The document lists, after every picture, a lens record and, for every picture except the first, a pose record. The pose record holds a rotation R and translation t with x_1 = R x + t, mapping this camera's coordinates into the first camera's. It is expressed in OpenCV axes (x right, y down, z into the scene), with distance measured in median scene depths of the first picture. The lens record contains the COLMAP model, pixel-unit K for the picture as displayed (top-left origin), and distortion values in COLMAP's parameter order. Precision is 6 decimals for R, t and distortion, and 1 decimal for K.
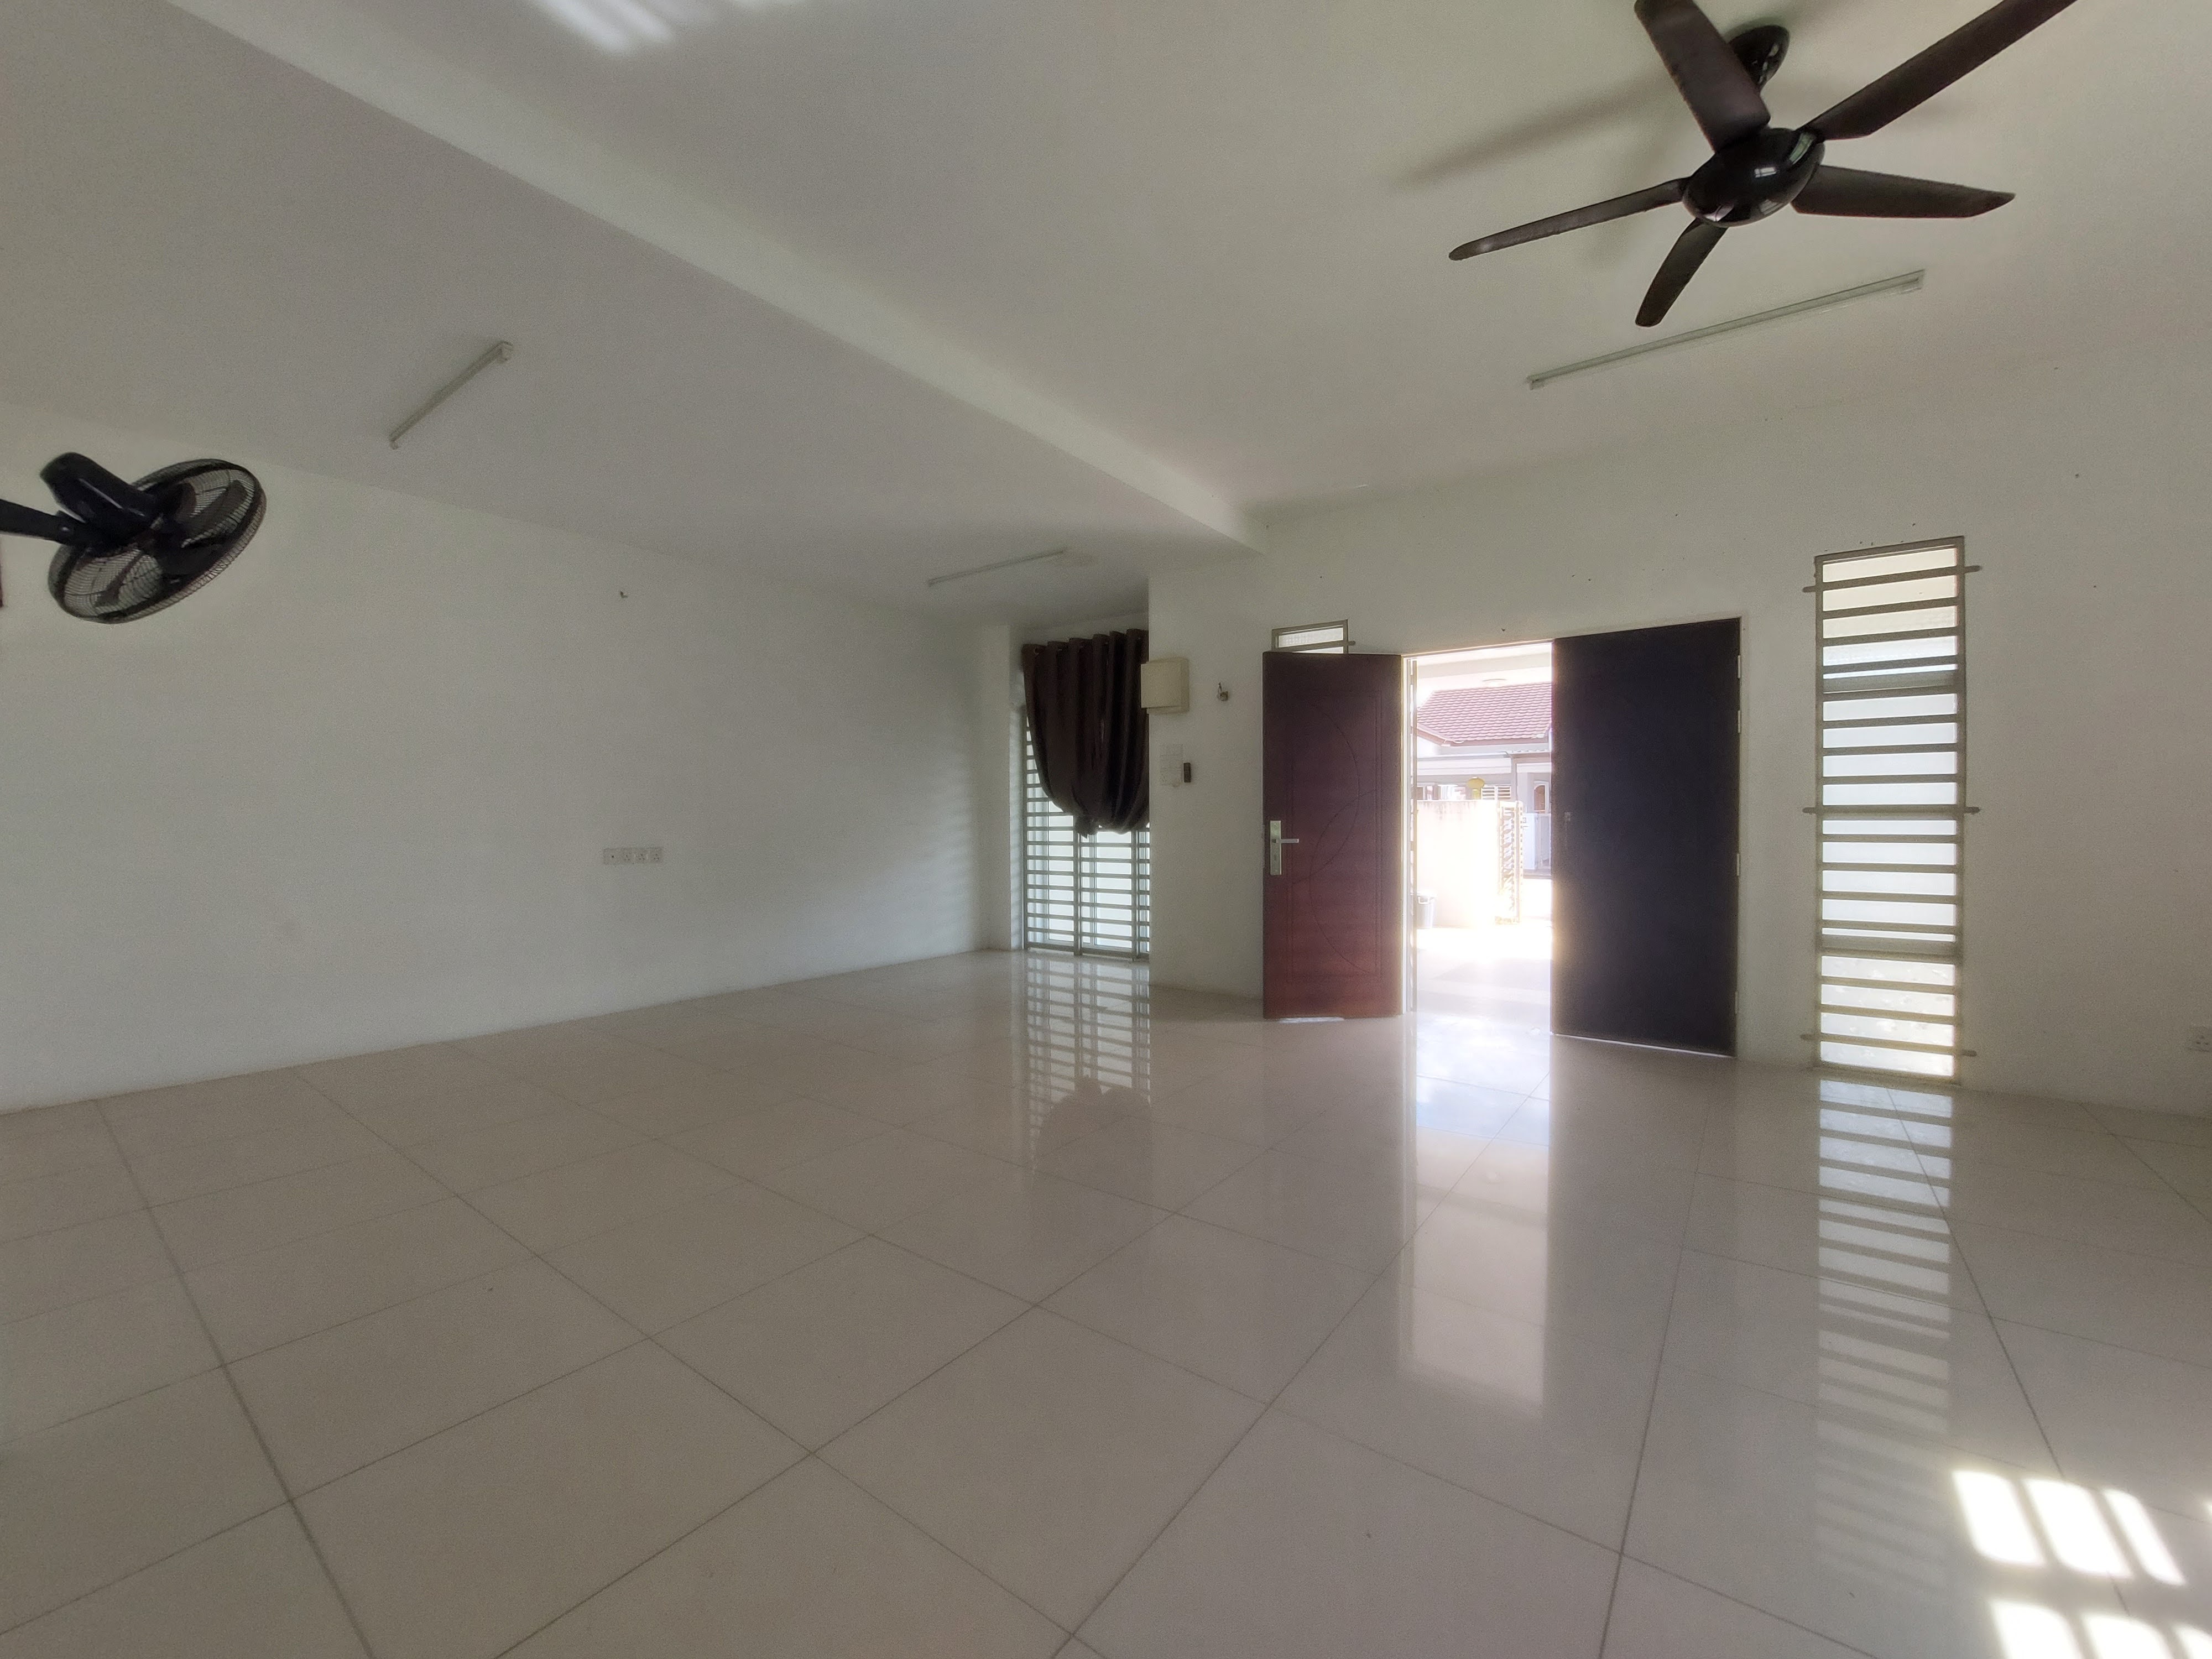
lens RADIAL K [[882.3, 0, 1114.7], [0, 882.3, 828.2], [0, 0, 1]] dist [-0.037400, 0.006712]
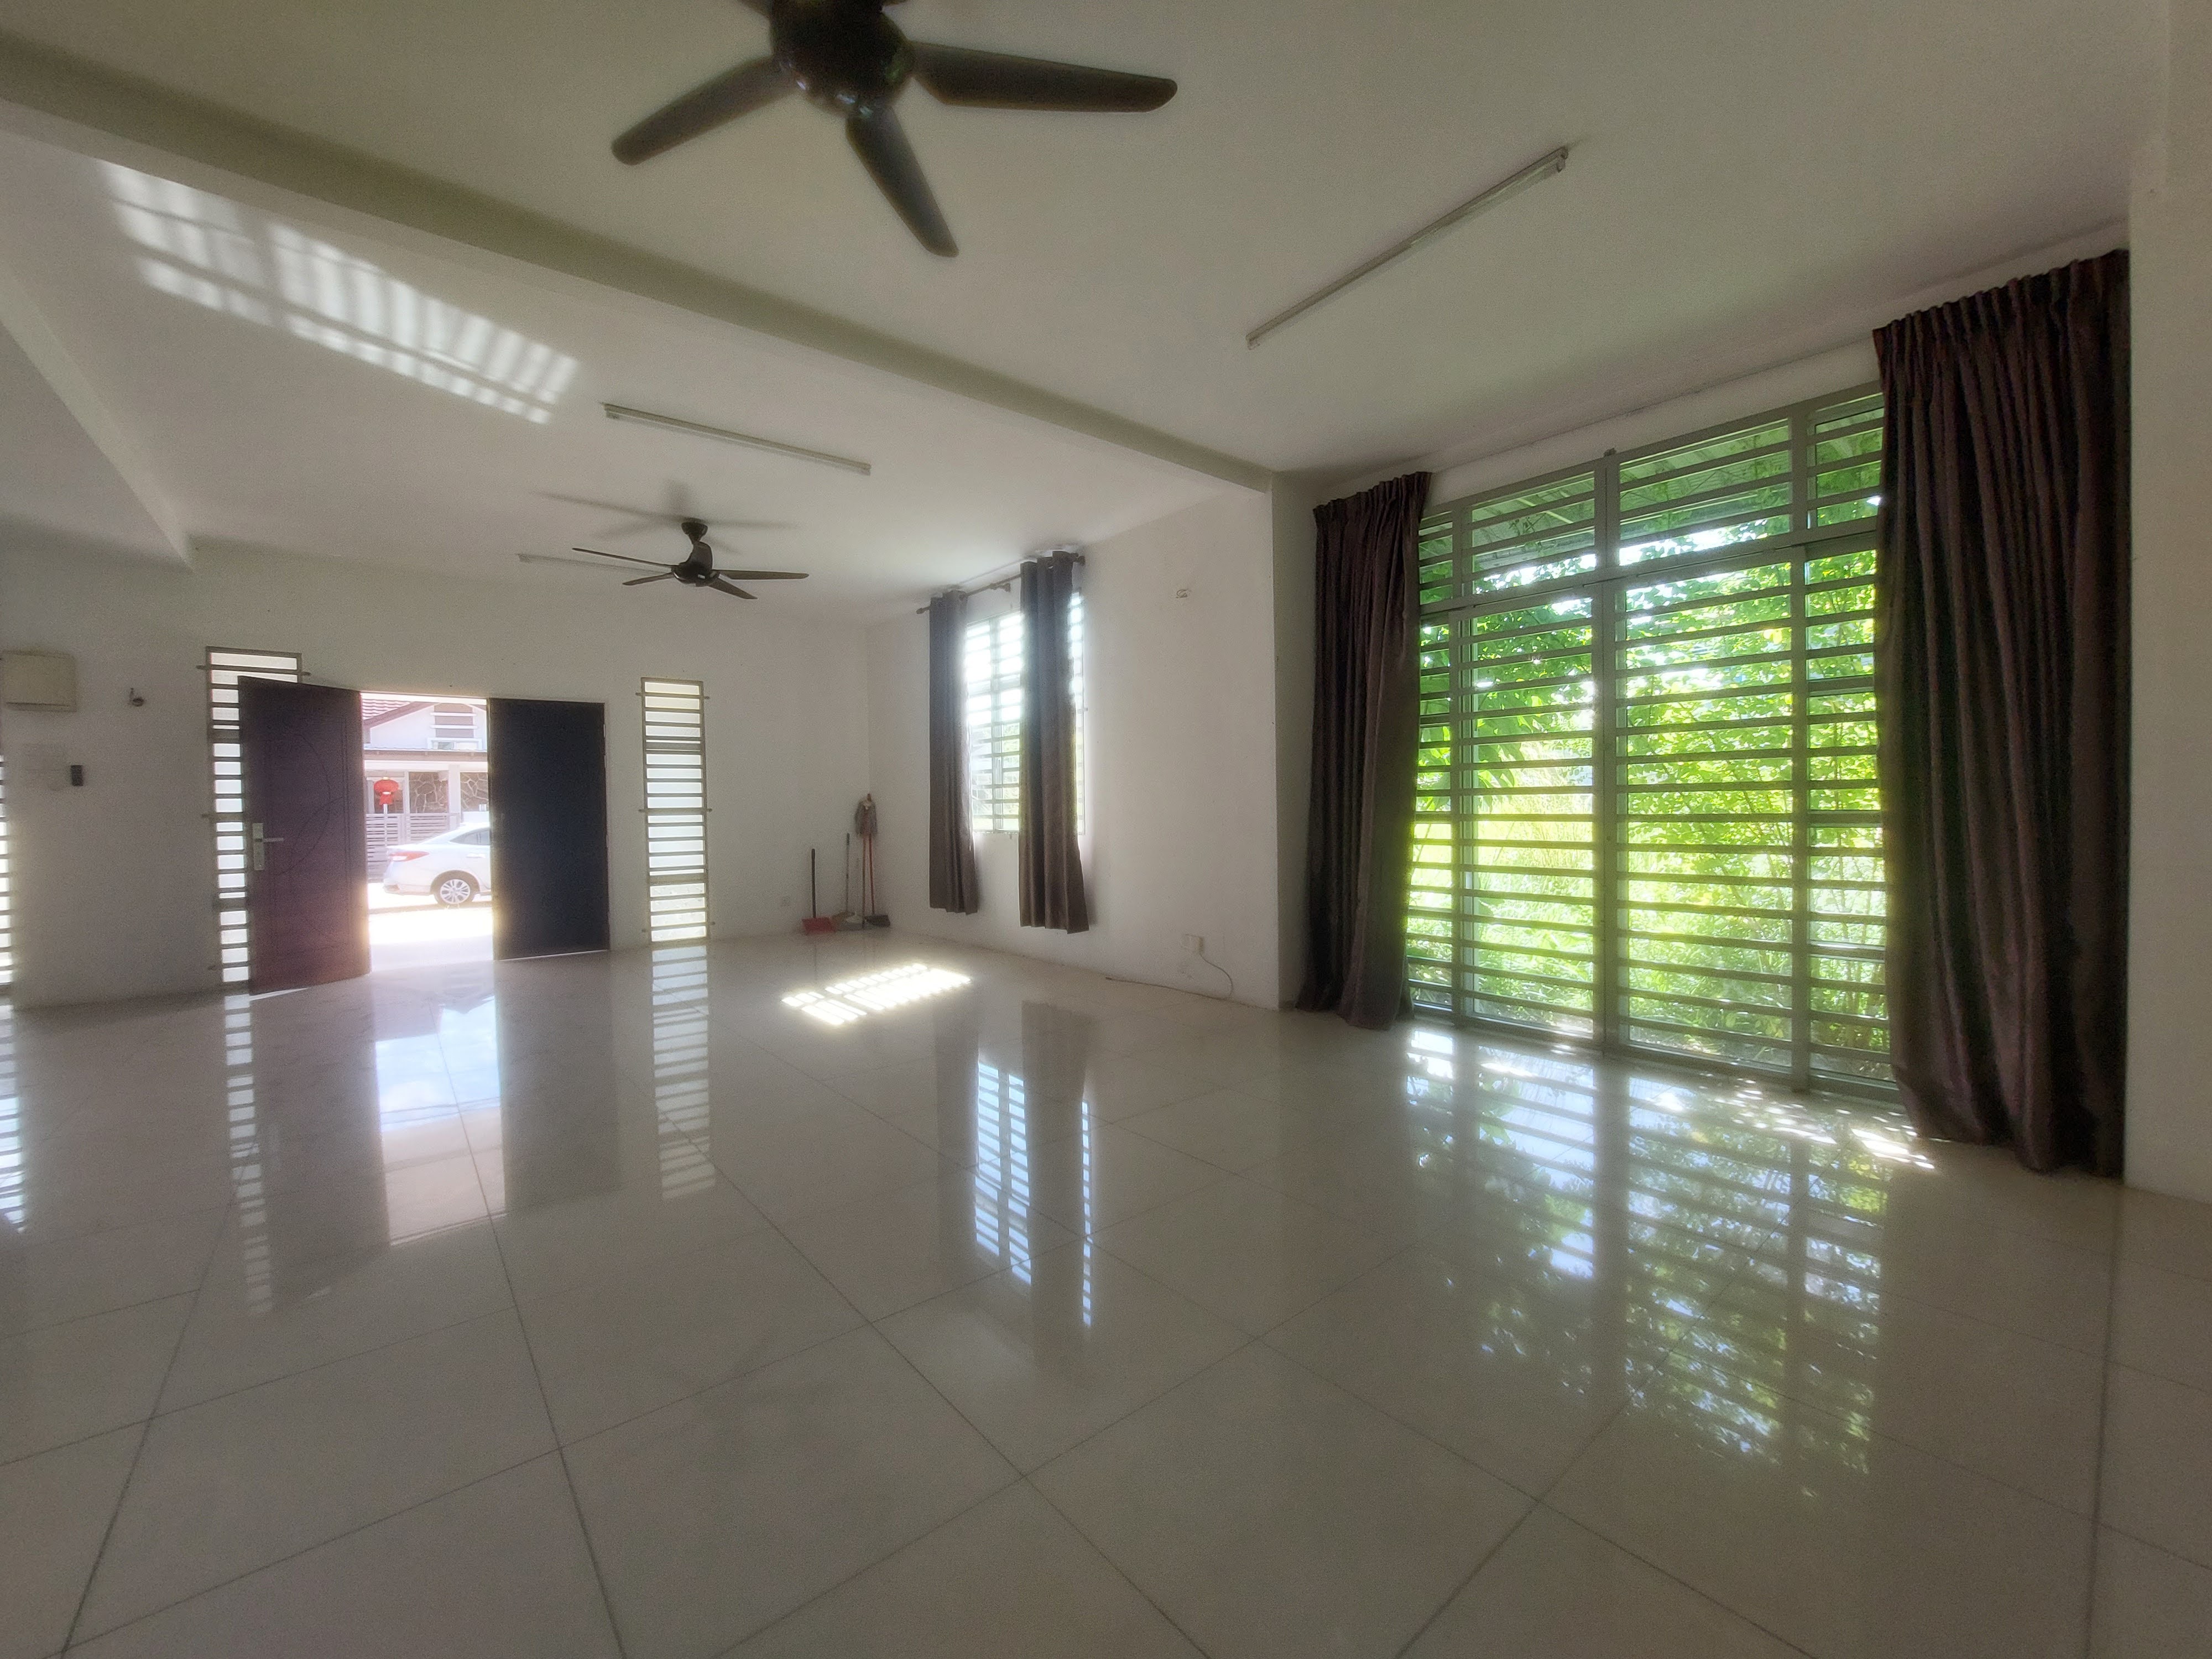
lens RADIAL K [[882.3, 0, 1114.7], [0, 882.3, 828.2], [0, 0, 1]] dist [-0.037400, 0.006712]
pose [[0.223887, -0.028954, 0.974185, -0.840647], [0.019160, 0.999496, 0.025303, -0.011048], [-0.974427, 0.013000, 0.224329, -0.448181]]
